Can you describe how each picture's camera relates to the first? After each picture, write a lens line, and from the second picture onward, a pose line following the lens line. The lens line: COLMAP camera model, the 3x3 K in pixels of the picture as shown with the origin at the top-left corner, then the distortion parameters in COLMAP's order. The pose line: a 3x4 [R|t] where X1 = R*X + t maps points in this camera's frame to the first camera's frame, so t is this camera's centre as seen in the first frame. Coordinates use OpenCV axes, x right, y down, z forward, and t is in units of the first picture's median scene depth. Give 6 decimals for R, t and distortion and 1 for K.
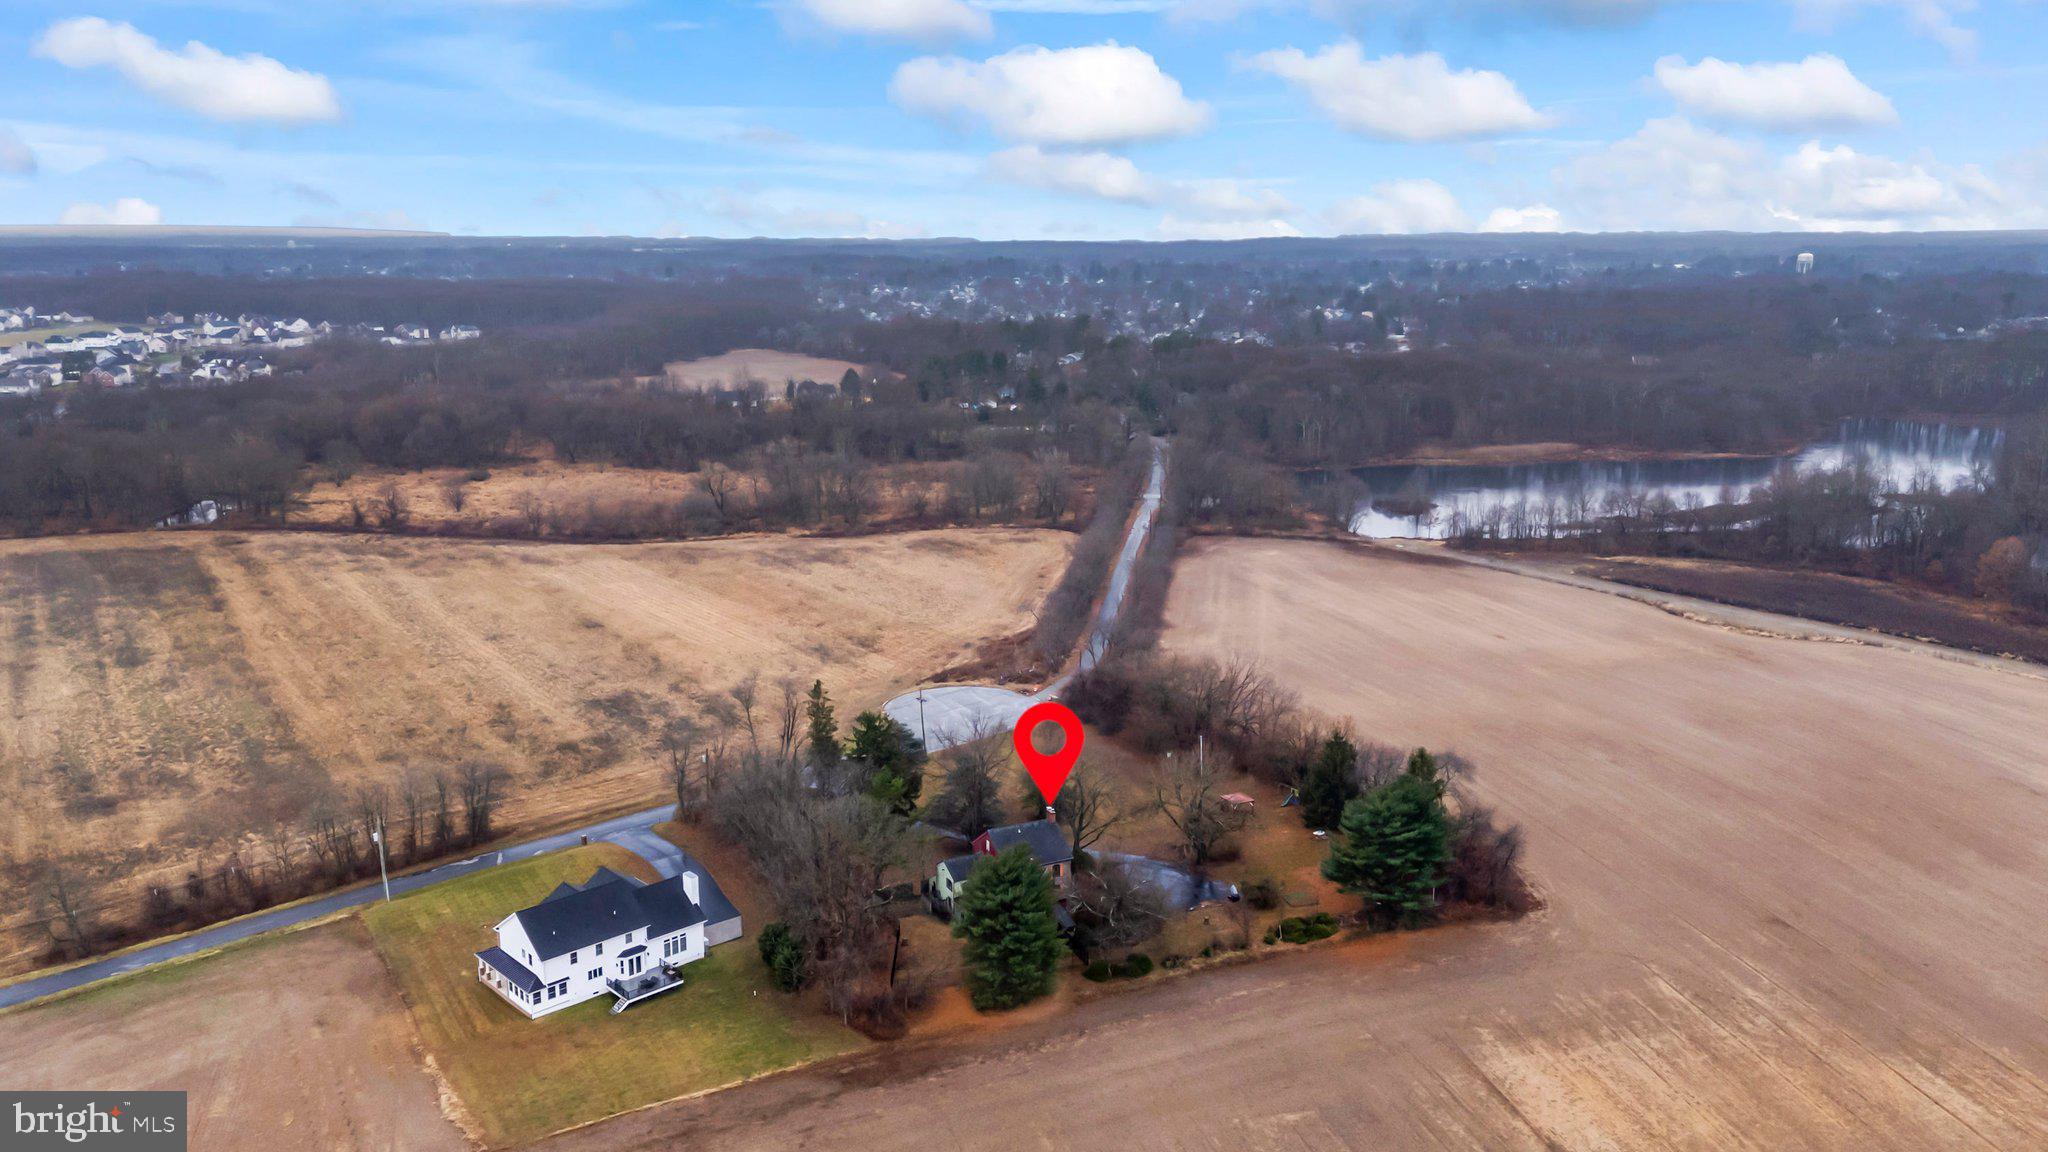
lens RADIAL K [[1485.4, 0, 1004.8], [0, 1485.4, 564.8], [0, 0, 1]] dist [0.094509, -0.100202]
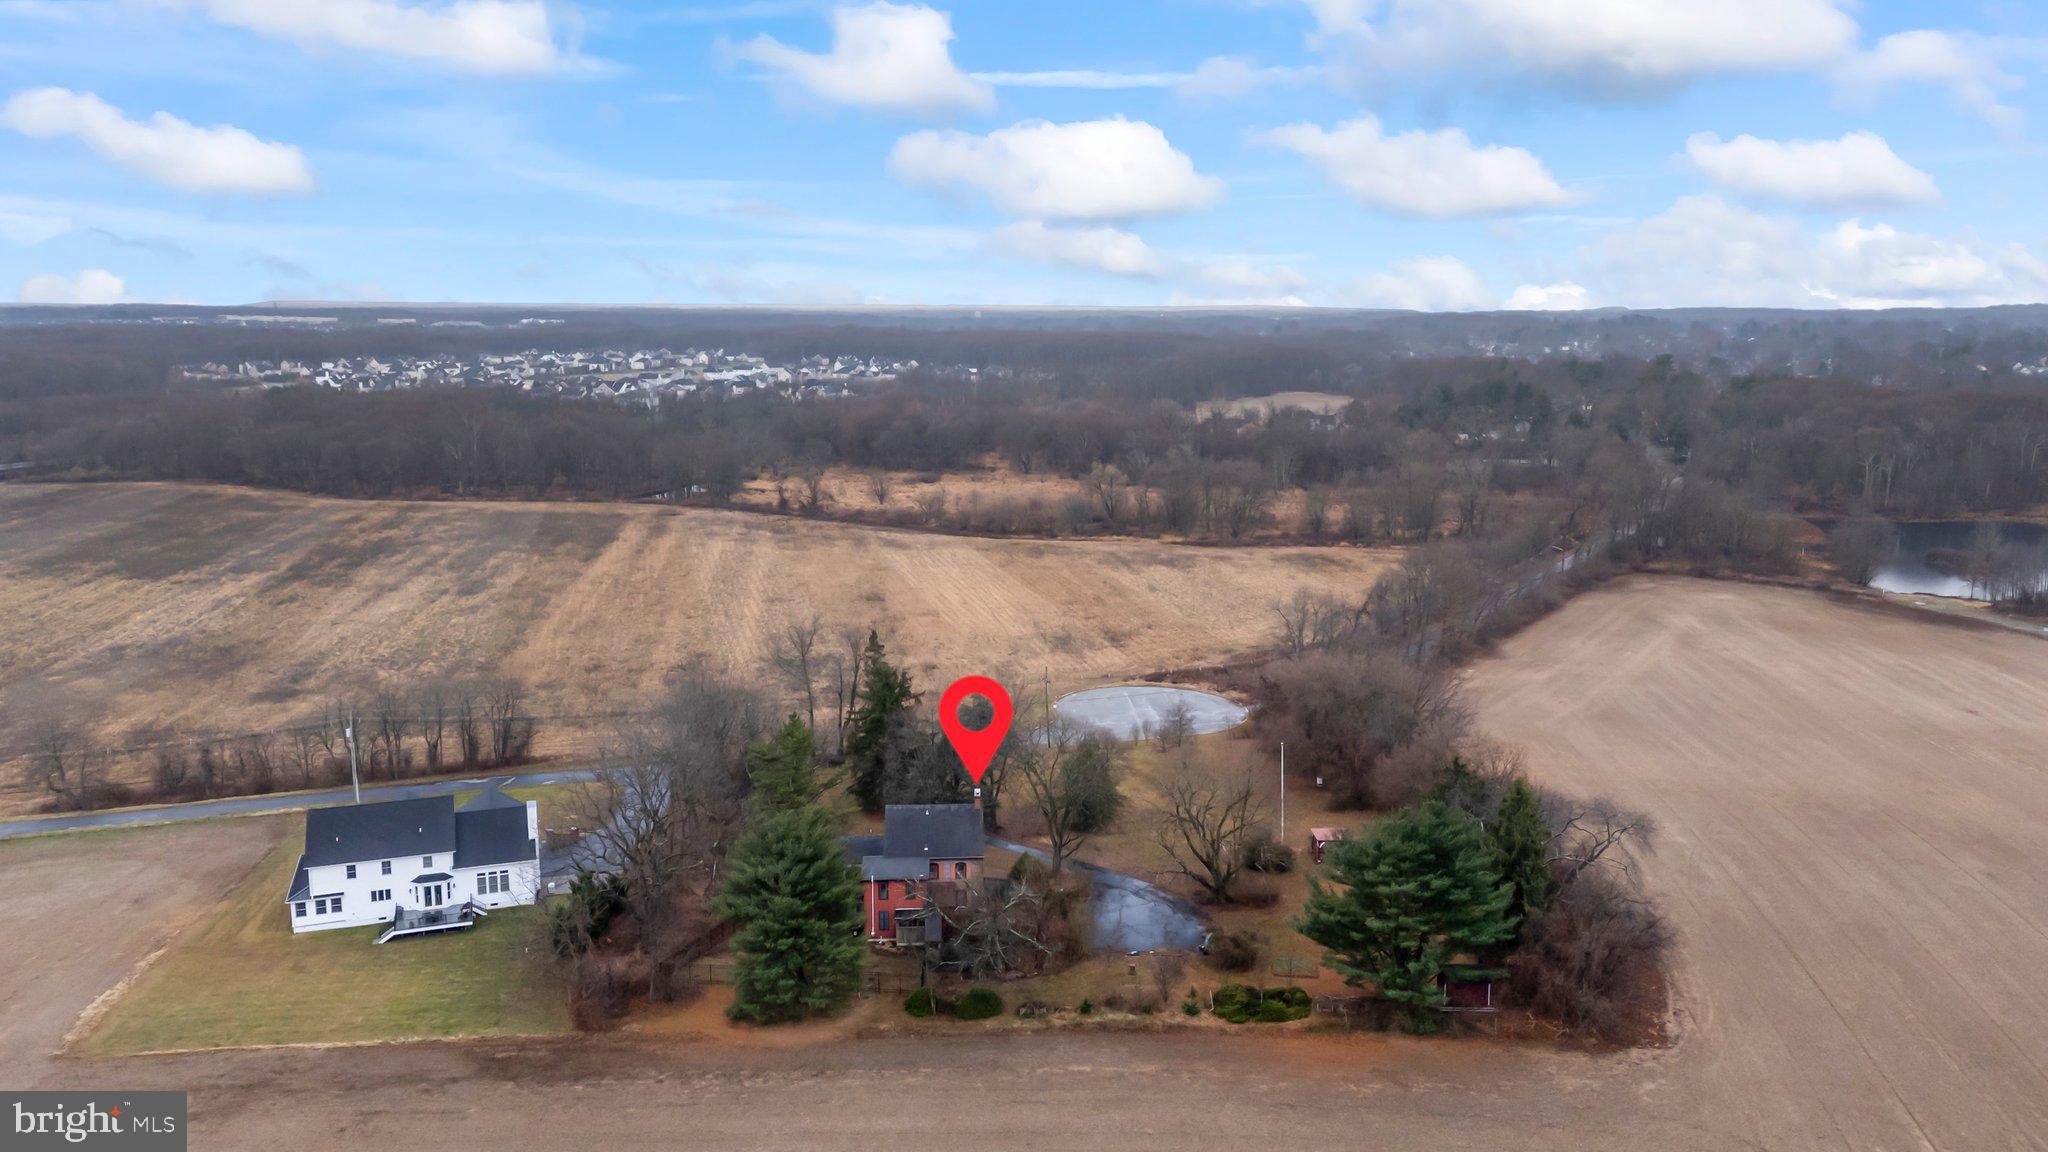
lens RADIAL K [[1485.4, 0, 1004.8], [0, 1485.4, 564.8], [0, 0, 1]] dist [0.094509, -0.100202]
pose [[0.919917, 0.072407, -0.385370, 0.188695], [-0.087882, 0.995873, -0.022669, 0.036803], [0.382138, 0.054721, 0.922484, 0.168483]]
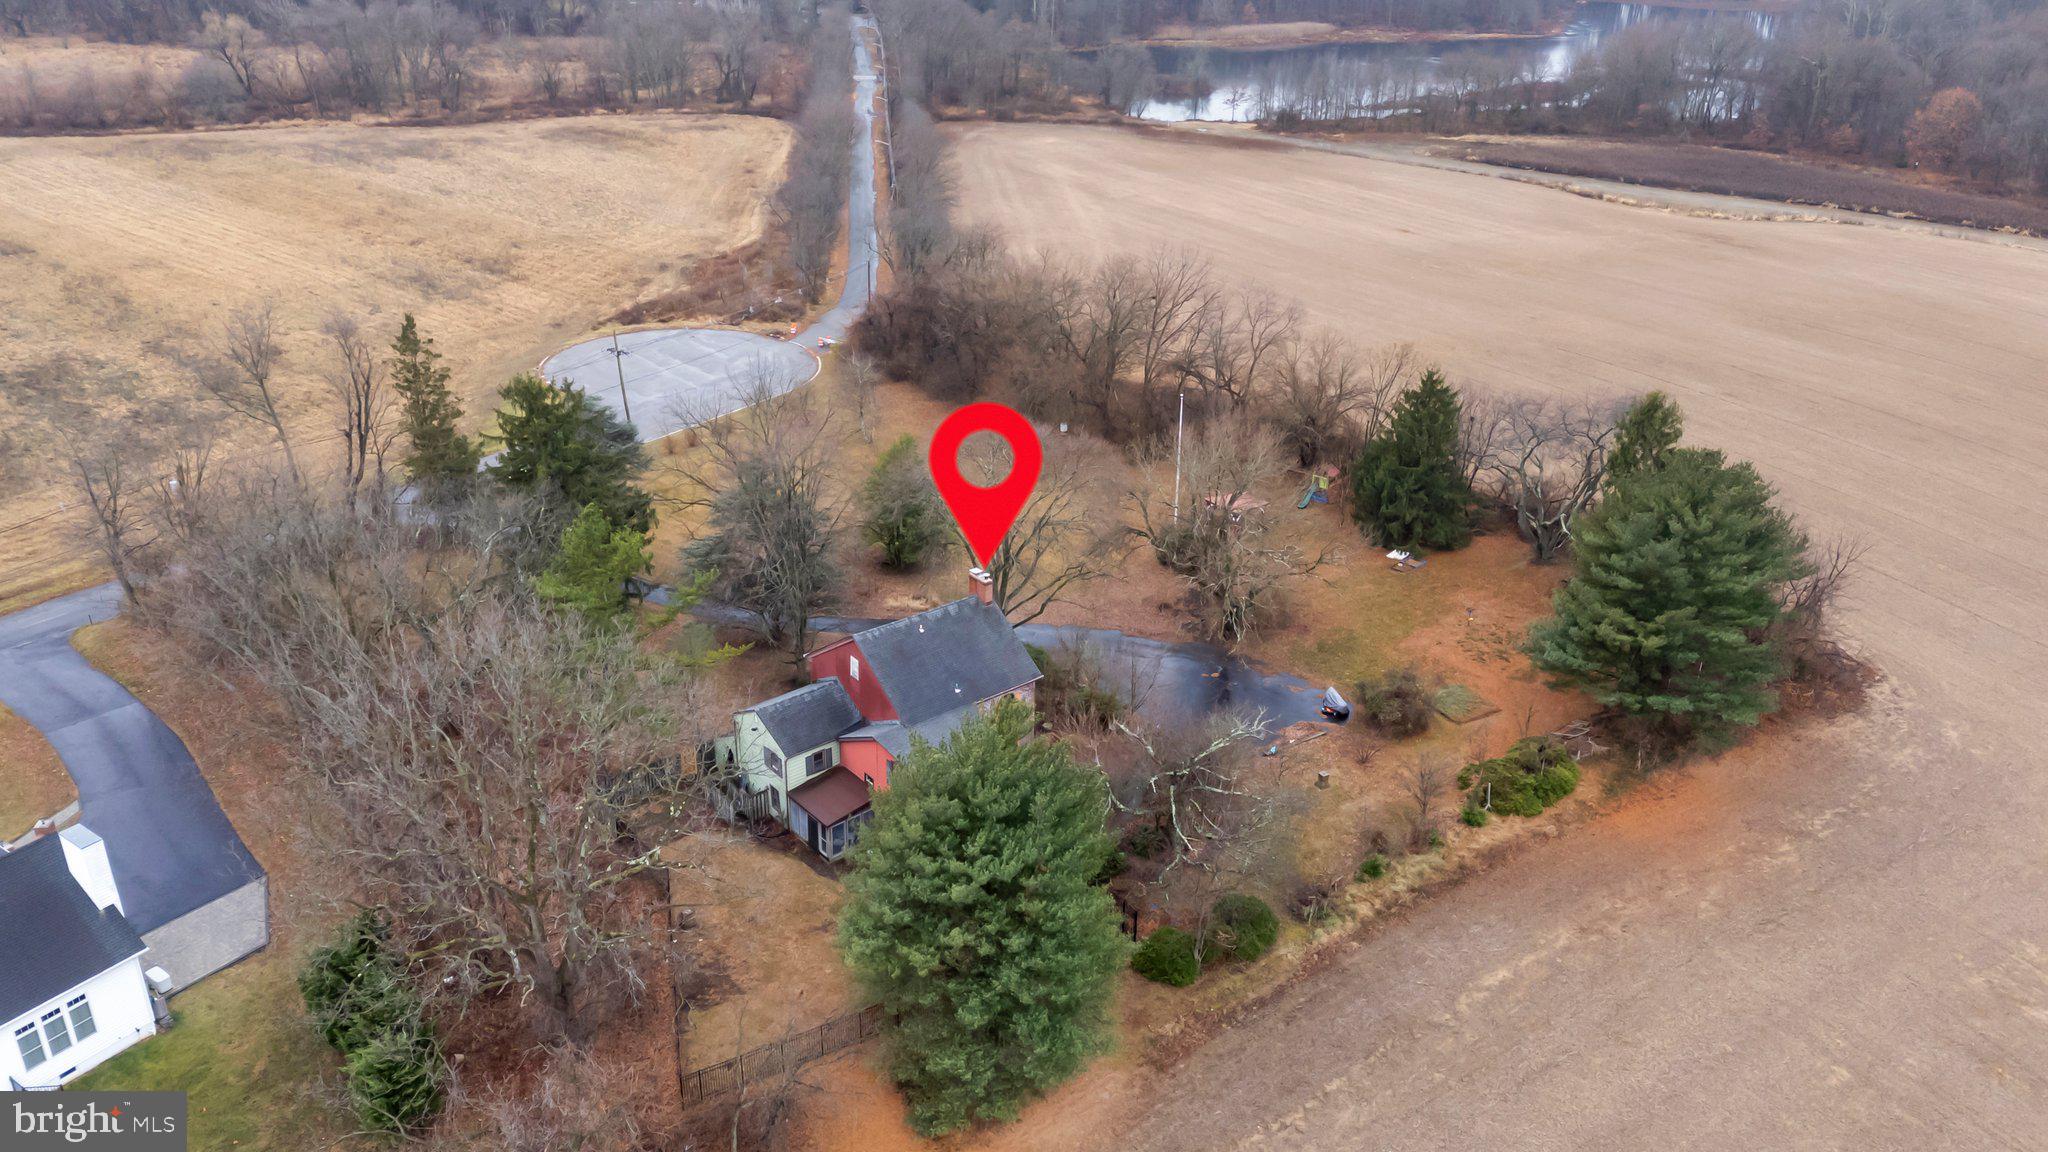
lens RADIAL K [[1483.9, 0, 1023.8], [0, 1483.9, 584.5], [0, 0, 1]] dist [0.096902, -0.101136]
pose [[0.970080, -0.079585, 0.229370, -0.034829], [0.021192, 0.968898, 0.246553, 0.031745], [-0.241858, -0.234315, 0.941595, 0.325105]]
